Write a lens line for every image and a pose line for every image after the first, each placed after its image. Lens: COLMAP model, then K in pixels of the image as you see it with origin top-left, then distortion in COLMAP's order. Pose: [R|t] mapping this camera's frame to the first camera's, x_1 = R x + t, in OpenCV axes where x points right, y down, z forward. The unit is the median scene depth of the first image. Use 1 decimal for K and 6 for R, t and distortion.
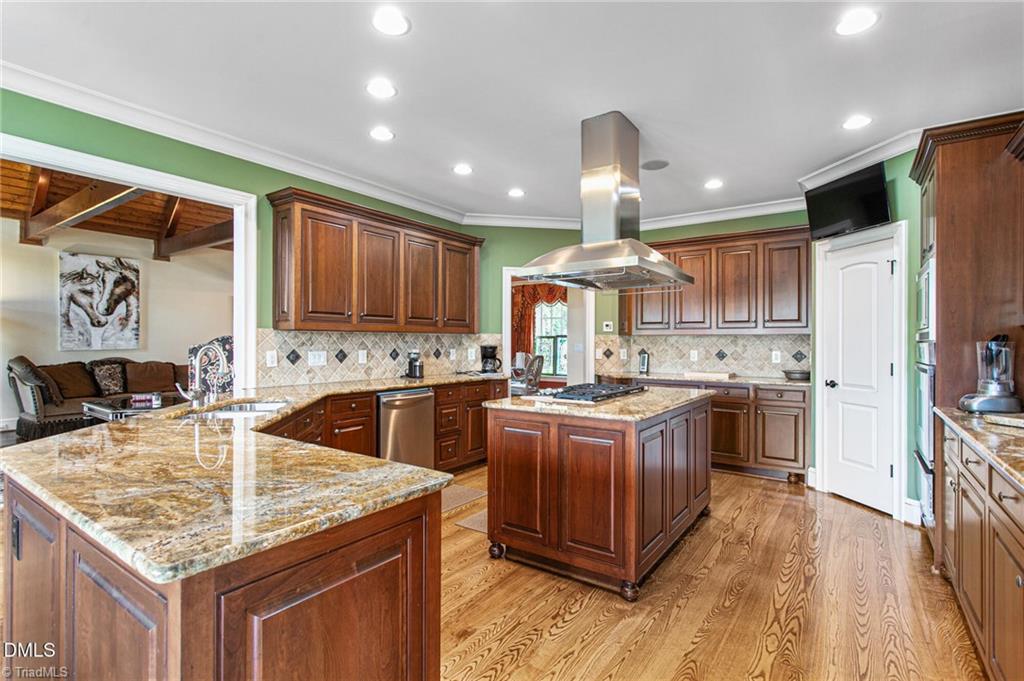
lens RADIAL K [[484.8, 0, 516.2], [0, 484.8, 343.0], [0, 0, 1]] dist [0.000834, -0.001448]
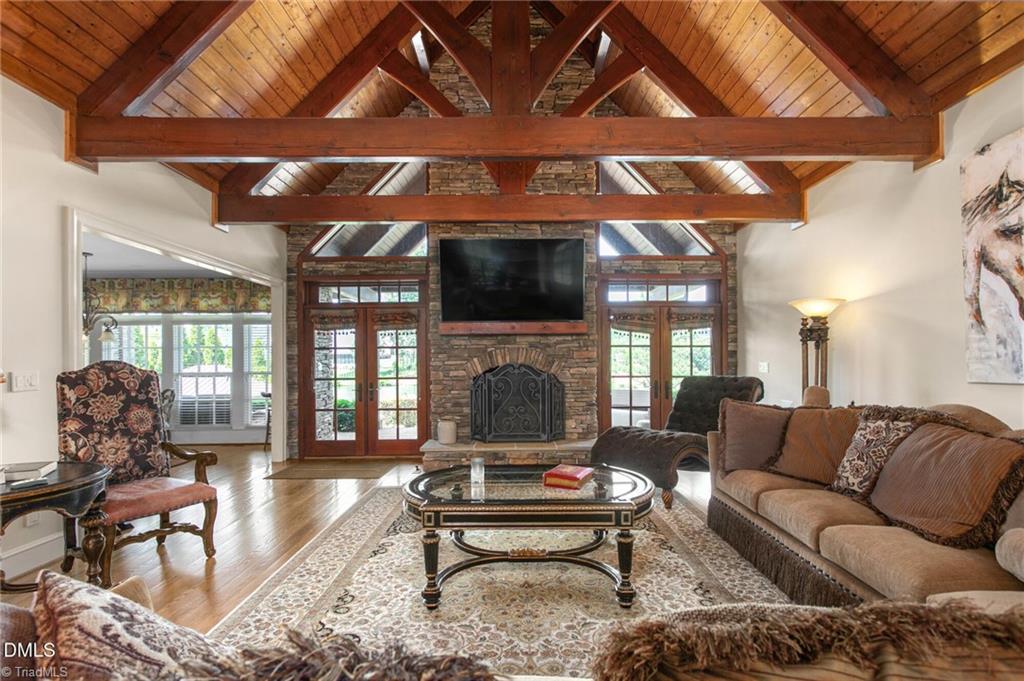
lens RADIAL K [[484.8, 0, 525.7], [0, 484.8, 363.6], [0, 0, 1]] dist [0.000834, -0.001448]
pose [[-0.811003, 0.012077, -0.584917, -0.341069], [0.006565, 0.999912, 0.011544, -0.007218], [0.585005, 0.005522, -0.811011, 1.069370]]
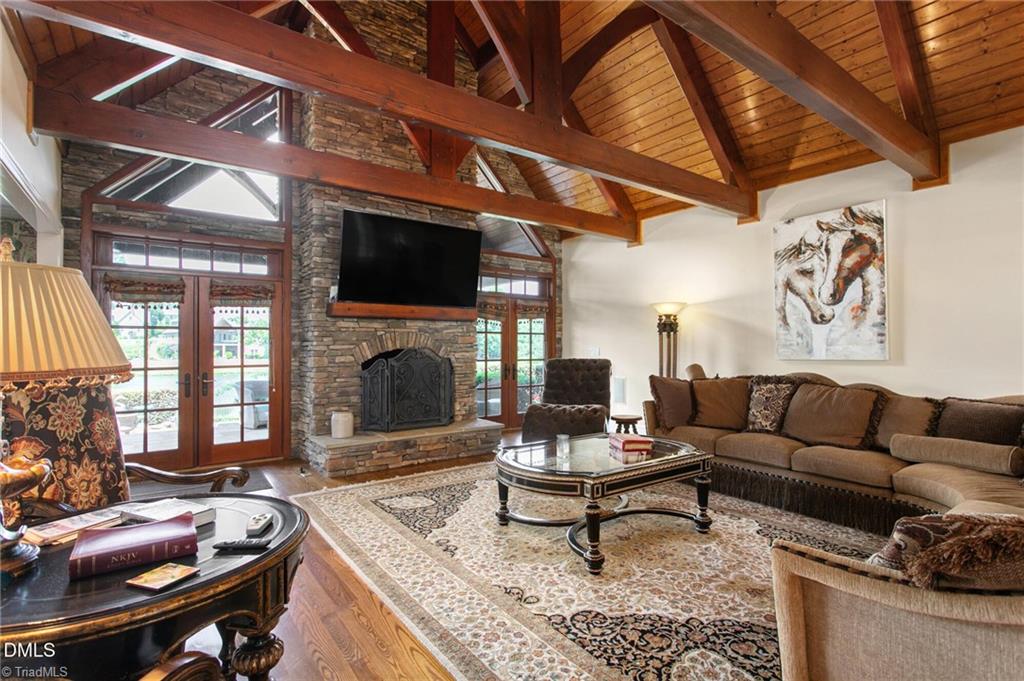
lens RADIAL K [[484.8, 0, 508.5], [0, 484.8, 342.2], [0, 0, 1]] dist [0.000834, -0.001448]
pose [[-0.330014, -0.002280, -0.943973, -0.119772], [-0.002153, 0.999996, -0.001663, -0.006813], [0.943973, 0.001483, -0.330018, 0.820163]]
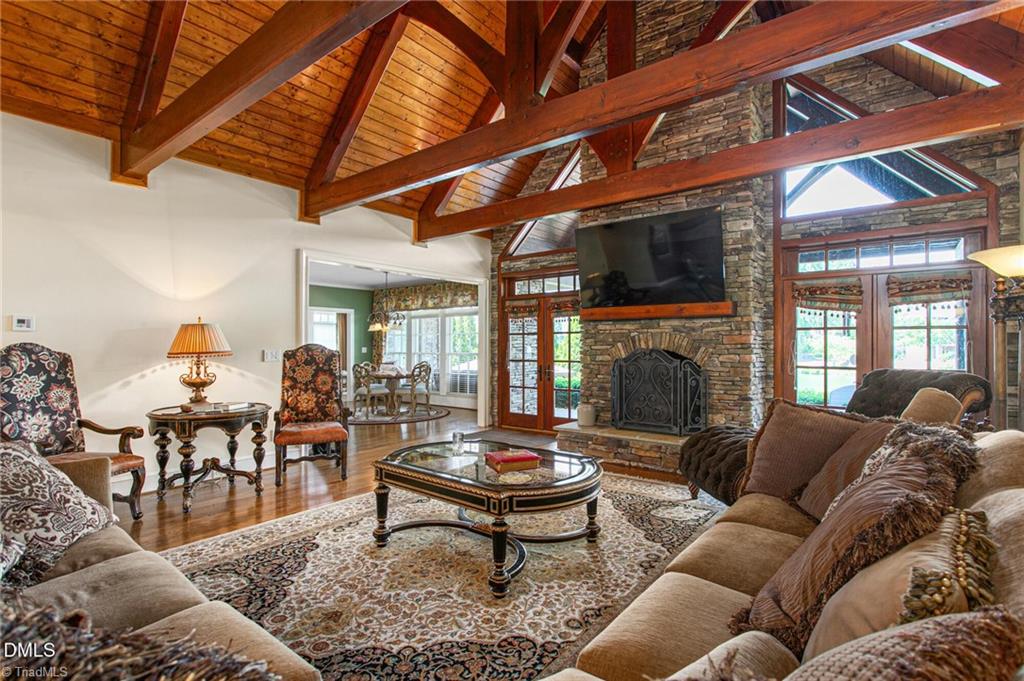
lens RADIAL K [[484.8, 0, 522.4], [0, 484.8, 342.0], [0, 0, 1]] dist [0.000834, -0.001448]
pose [[-0.999139, 0.001895, 0.041444, -0.617338], [0.001765, 0.999993, -0.003161, -0.006973], [-0.041450, -0.003085, -0.999136, 1.167119]]
